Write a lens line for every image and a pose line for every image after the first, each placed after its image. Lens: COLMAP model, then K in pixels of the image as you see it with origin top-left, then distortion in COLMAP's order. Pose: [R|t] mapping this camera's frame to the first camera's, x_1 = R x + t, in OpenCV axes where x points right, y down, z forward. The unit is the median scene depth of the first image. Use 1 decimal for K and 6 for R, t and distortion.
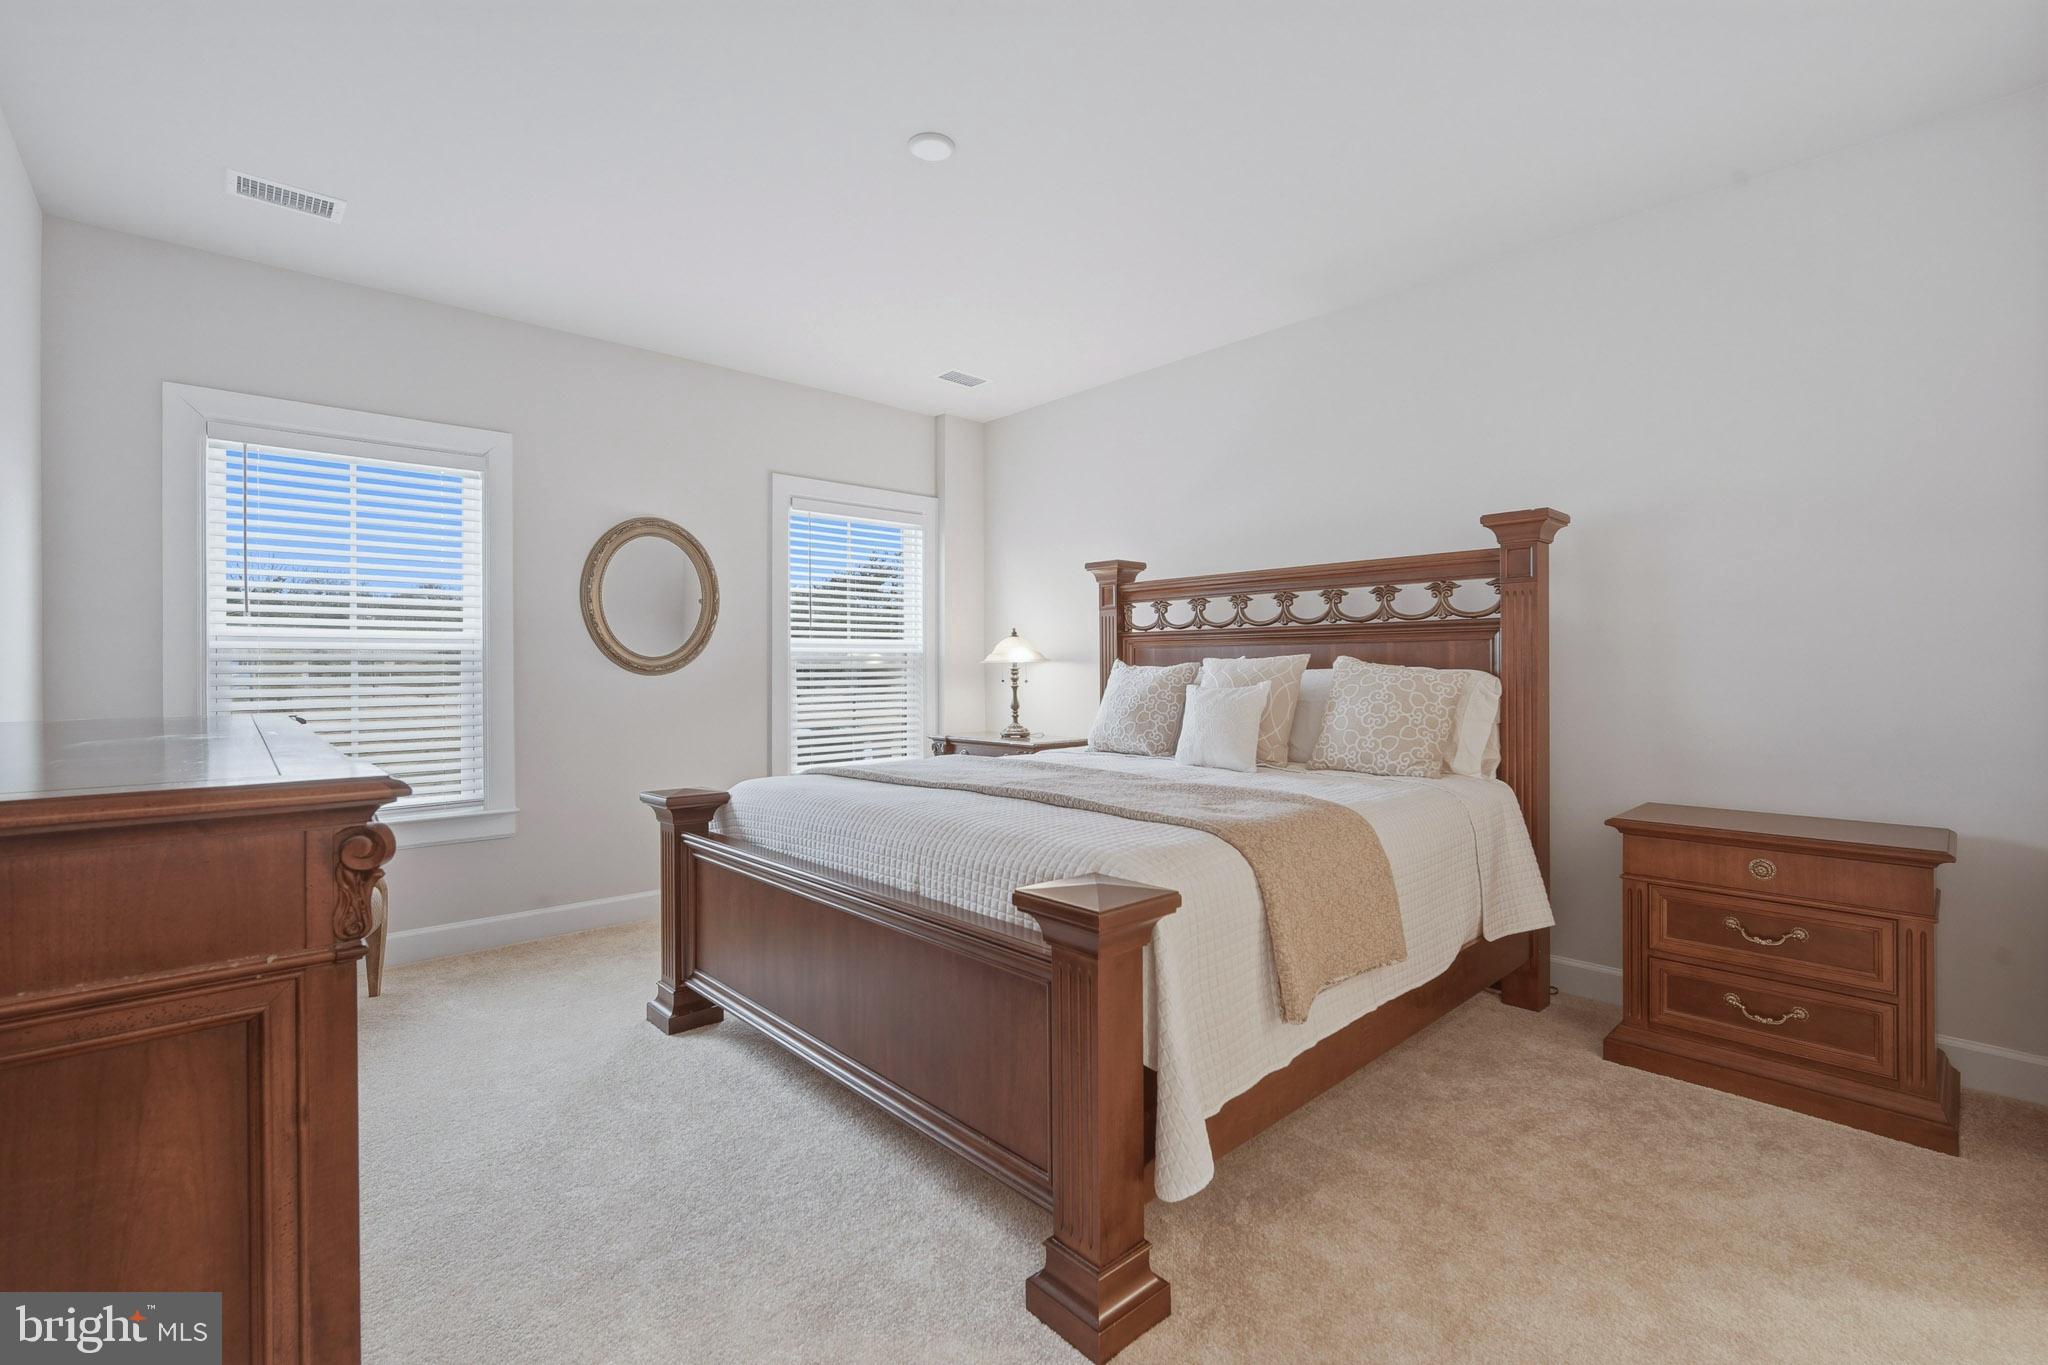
lens RADIAL K [[898.3, 0, 1028.7], [0, 898.3, 671.6], [0, 0, 1]] dist [-0.000514, 0.000107]
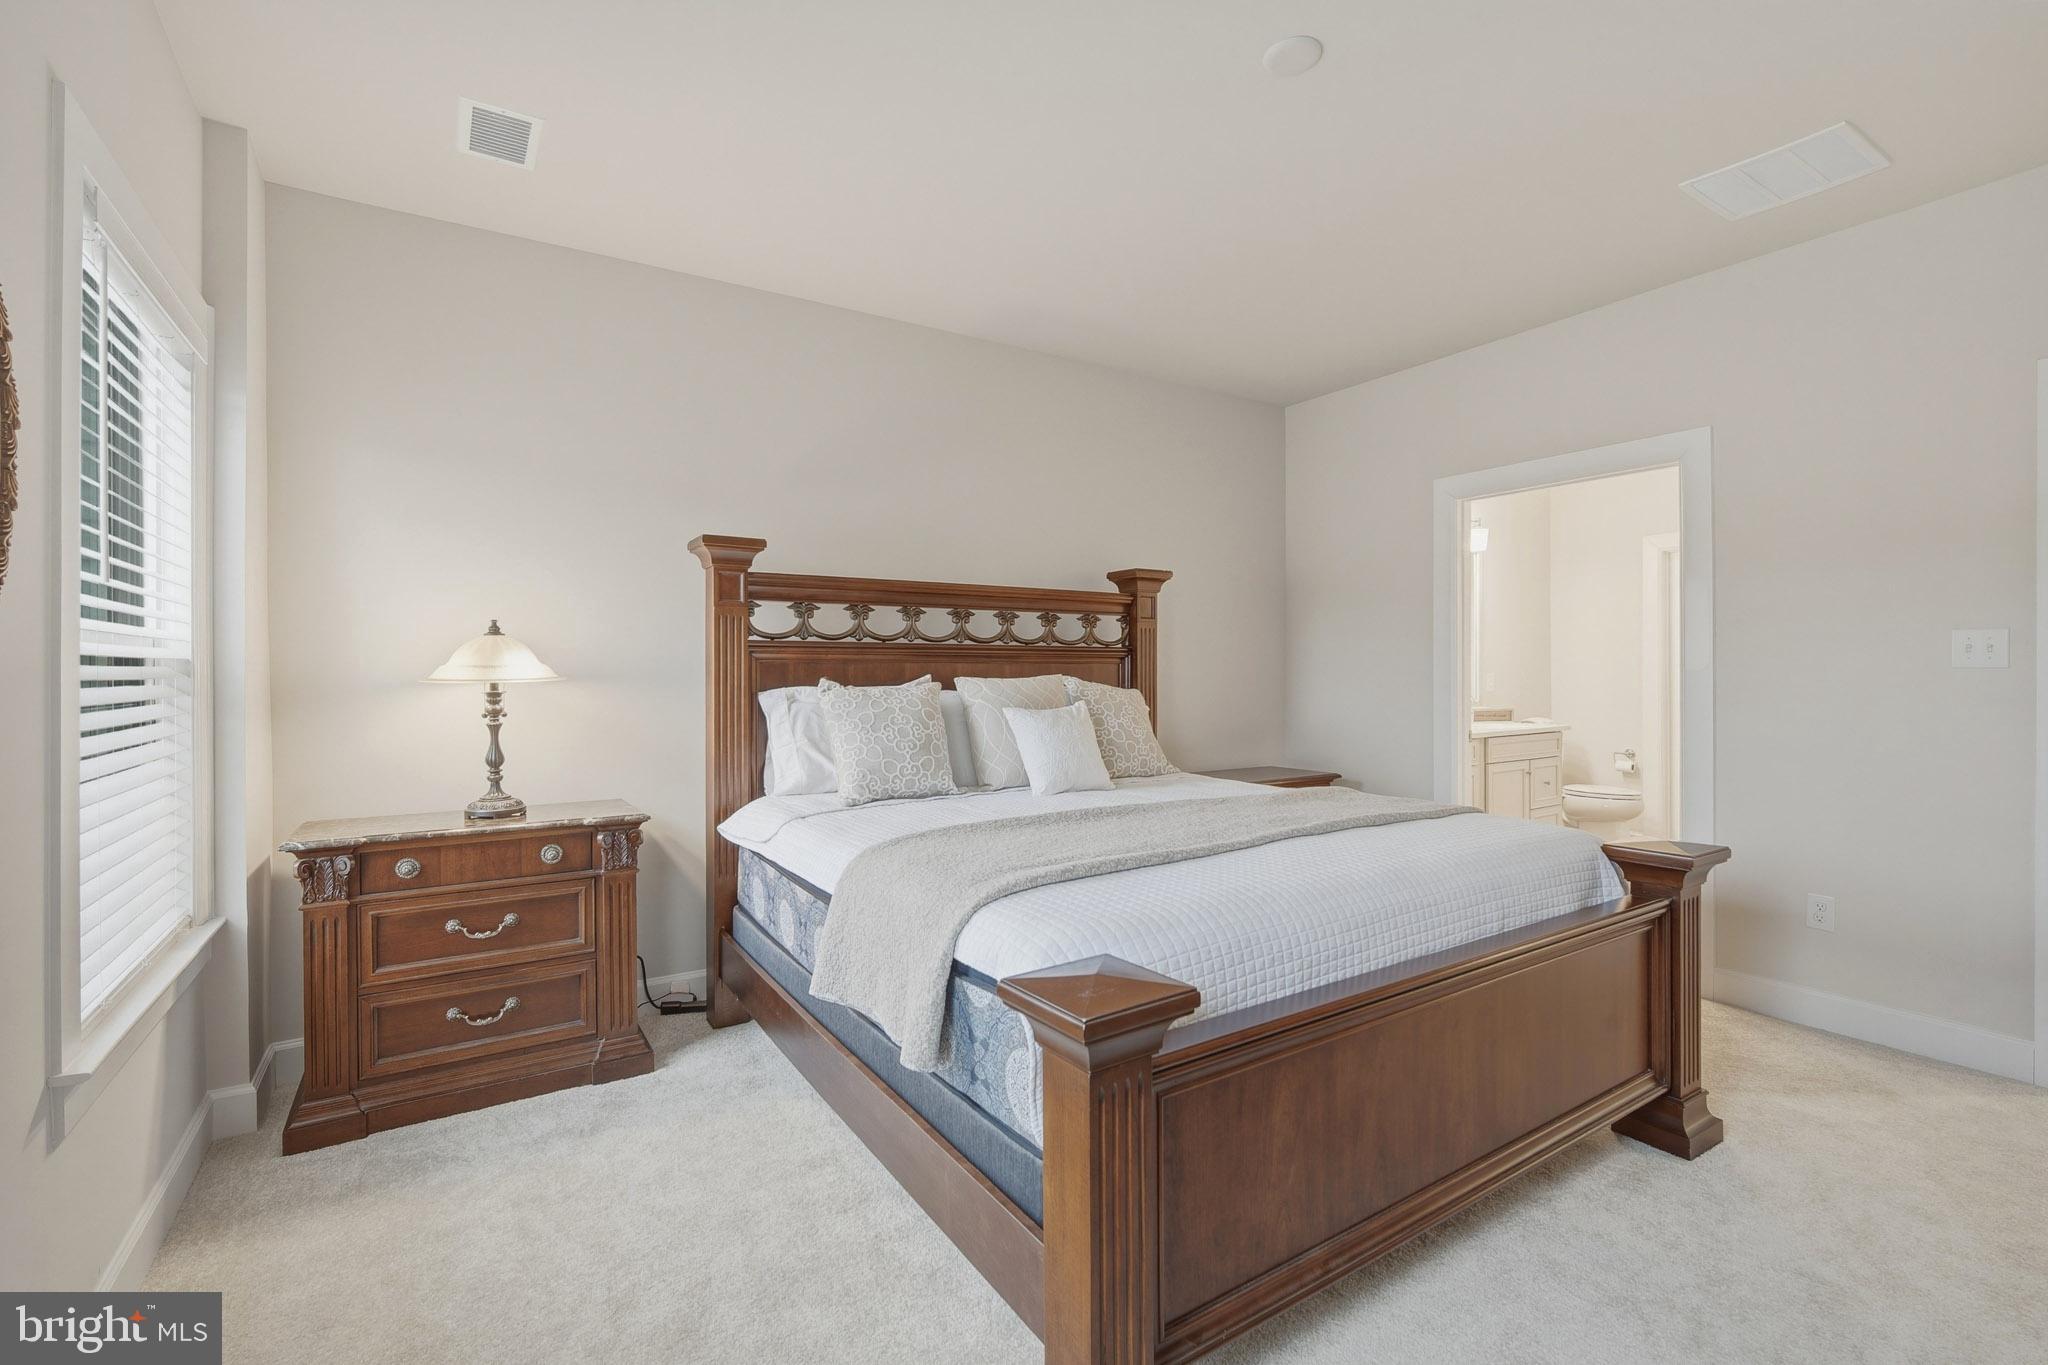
lens RADIAL K [[928.4, 0, 1031.0], [0, 928.4, 678.5], [0, 0, 1]] dist [-0.000095, 0.000065]
pose [[0.173533, 0.006364, 0.984808, -0.584616], [0.010881, 0.999906, -0.008379, -0.004048], [-0.984768, 0.012169, 0.173447, 0.648128]]
